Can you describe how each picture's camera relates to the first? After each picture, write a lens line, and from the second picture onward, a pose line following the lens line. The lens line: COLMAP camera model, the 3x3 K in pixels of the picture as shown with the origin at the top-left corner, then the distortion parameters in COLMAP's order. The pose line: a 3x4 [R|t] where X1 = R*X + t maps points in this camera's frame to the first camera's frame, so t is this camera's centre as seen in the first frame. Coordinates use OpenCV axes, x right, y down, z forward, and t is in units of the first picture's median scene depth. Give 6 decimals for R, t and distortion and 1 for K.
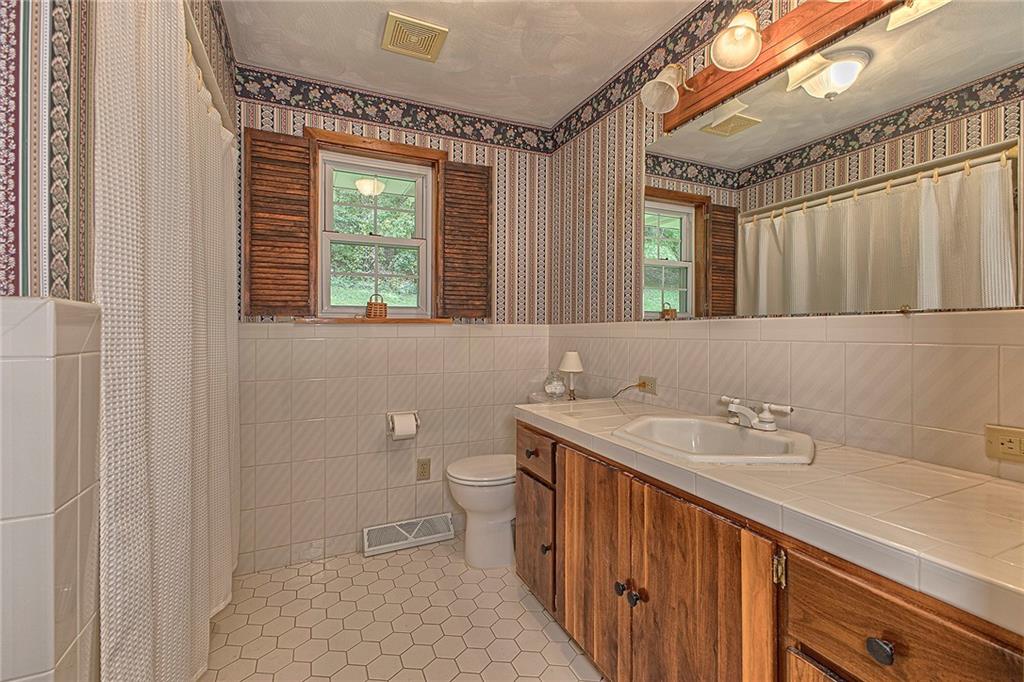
lens RADIAL K [[442.4, 0, 514.7], [0, 442.4, 334.7], [0, 0, 1]] dist [0.007832, -0.001212]
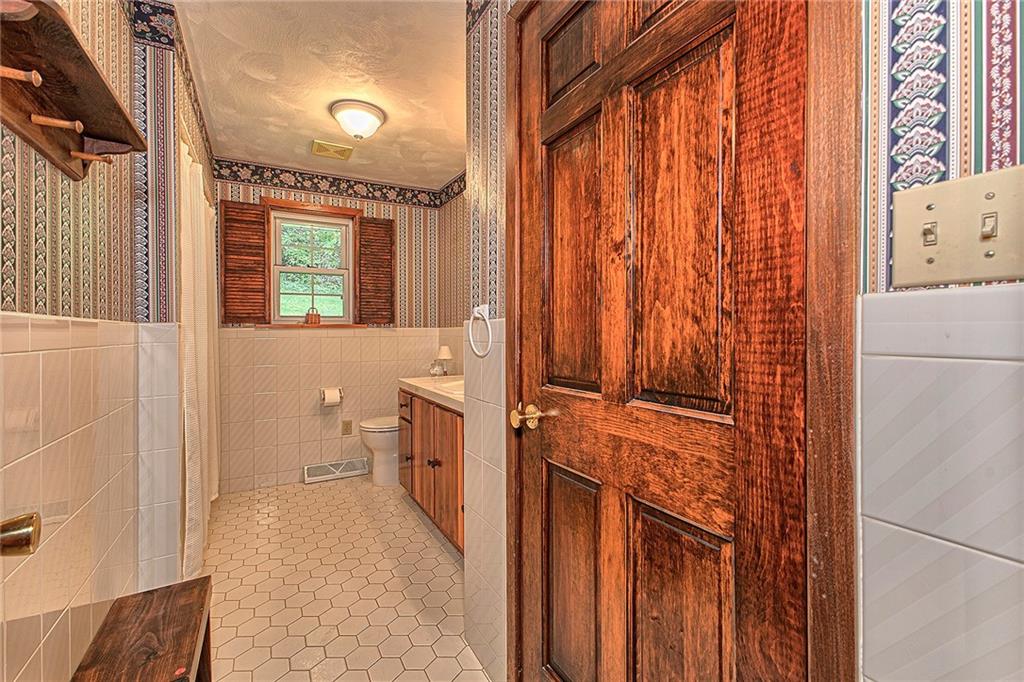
lens RADIAL K [[442.4, 0, 506.5], [0, 442.4, 337.1], [0, 0, 1]] dist [0.007832, -0.001212]
pose [[0.997703, -0.006417, 0.067432, 0.232206], [0.006145, 0.999972, 0.004236, 0.002844], [-0.067457, -0.003812, 0.997715, -0.513398]]
